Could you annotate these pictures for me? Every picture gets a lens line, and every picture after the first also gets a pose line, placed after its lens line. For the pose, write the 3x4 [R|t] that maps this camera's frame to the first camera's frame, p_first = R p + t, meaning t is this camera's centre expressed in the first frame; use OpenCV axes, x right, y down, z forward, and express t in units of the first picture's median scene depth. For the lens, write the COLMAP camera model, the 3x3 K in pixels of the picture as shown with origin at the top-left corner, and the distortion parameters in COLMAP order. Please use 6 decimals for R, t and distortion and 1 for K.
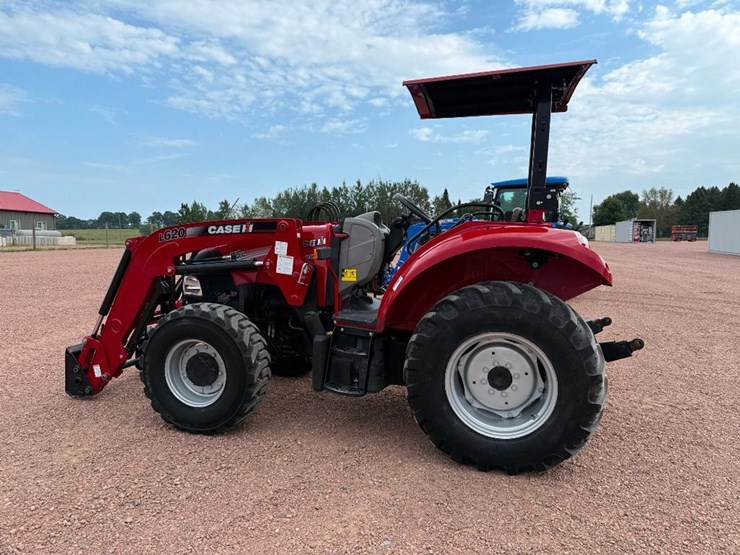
lens RADIAL K [[508.0, 0, 370.3], [0, 508.0, 283.4], [0, 0, 1]] dist [0.162503, -0.274373]
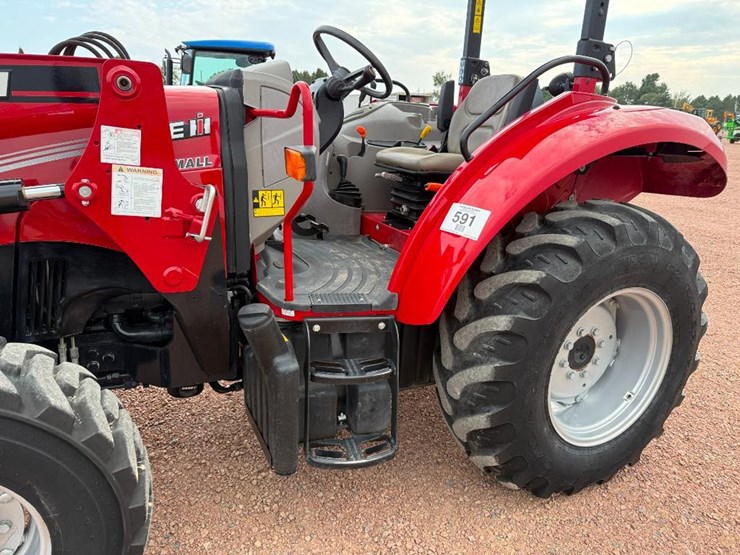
lens RADIAL K [[518.8, 0, 373.3], [0, 518.8, 275.5], [0, 0, 1]] dist [0.116433, -0.202434]
pose [[0.758511, -0.173182, 0.628226, -0.275390], [0.041562, 0.974934, 0.218577, -0.051315], [-0.650333, -0.139682, 0.746697, 0.562981]]
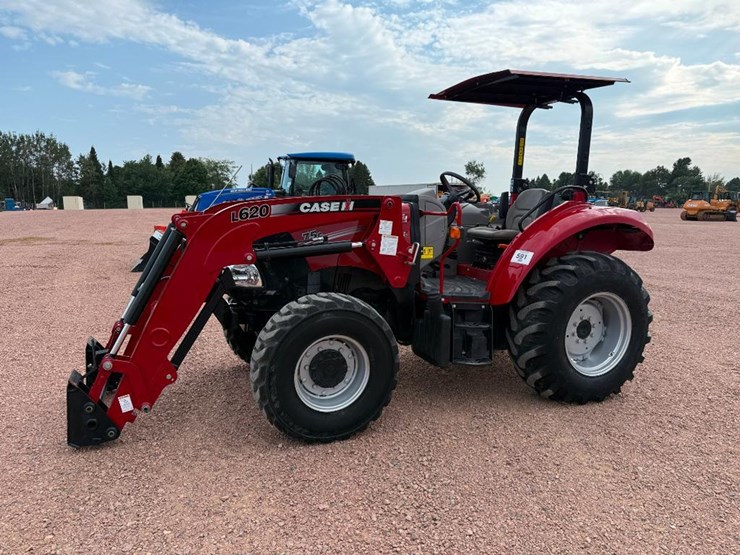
lens RADIAL K [[516.2, 0, 370.1], [0, 516.2, 279.0], [0, 0, 1]] dist [0.099583, -0.153065]
pose [[0.802696, -0.080524, 0.590928, -0.726537], [0.048869, 0.996392, 0.069393, -0.039915], [-0.594383, -0.026823, 0.803734, 0.241625]]
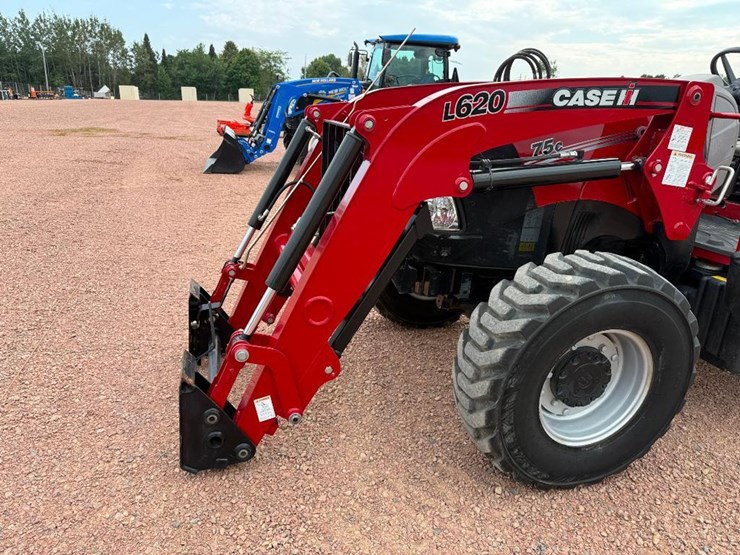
lens RADIAL K [[523.1, 0, 367.5], [0, 523.1, 275.1], [0, 0, 1]] dist [0.024868, -0.039357]
pose [[0.859874, -0.130143, 0.493639, -0.717605], [0.009963, 0.971053, 0.238655, -0.061126], [-0.510409, -0.200295, 0.836280, 0.640504]]
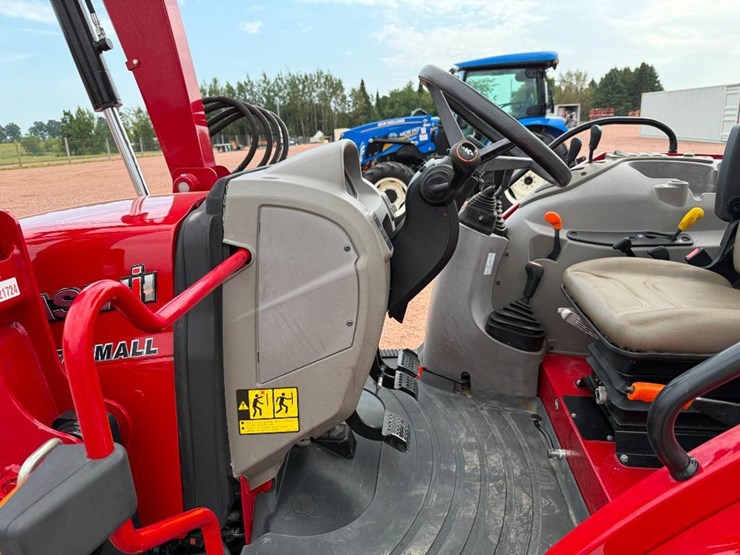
lens RADIAL K [[522.3, 0, 366.8], [0, 522.3, 280.9], [0, 0, 1]] dist [0.055760, -0.086725]
pose [[0.987215, -0.091386, 0.130593, -0.021249], [0.066326, 0.980541, 0.184771, -0.122761], [-0.144937, -0.173747, 0.974066, 0.736803]]
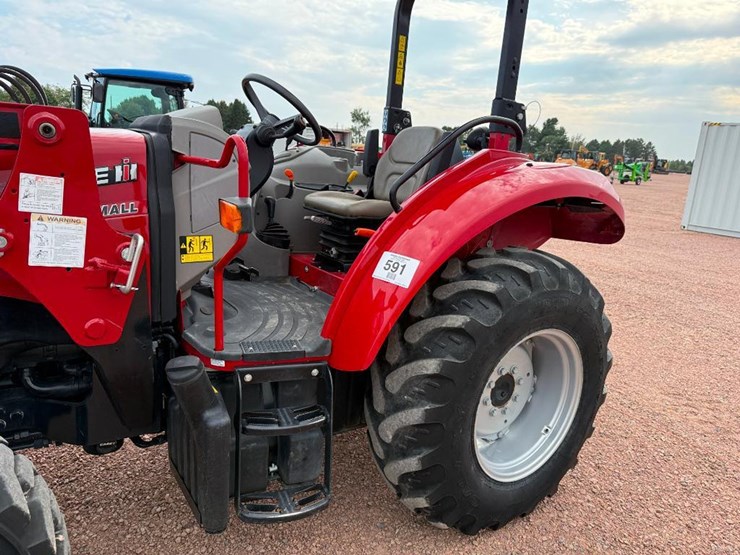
lens RADIAL K [[520.6, 0, 370.7], [0, 520.6, 280.0], [0, 0, 1]] dist [0.072943, -0.111259]
pose [[0.656117, -0.143281, 0.740933, -0.285551], [0.019125, 0.984652, 0.173476, -0.066141], [-0.754417, -0.099650, 0.648787, 0.567032]]
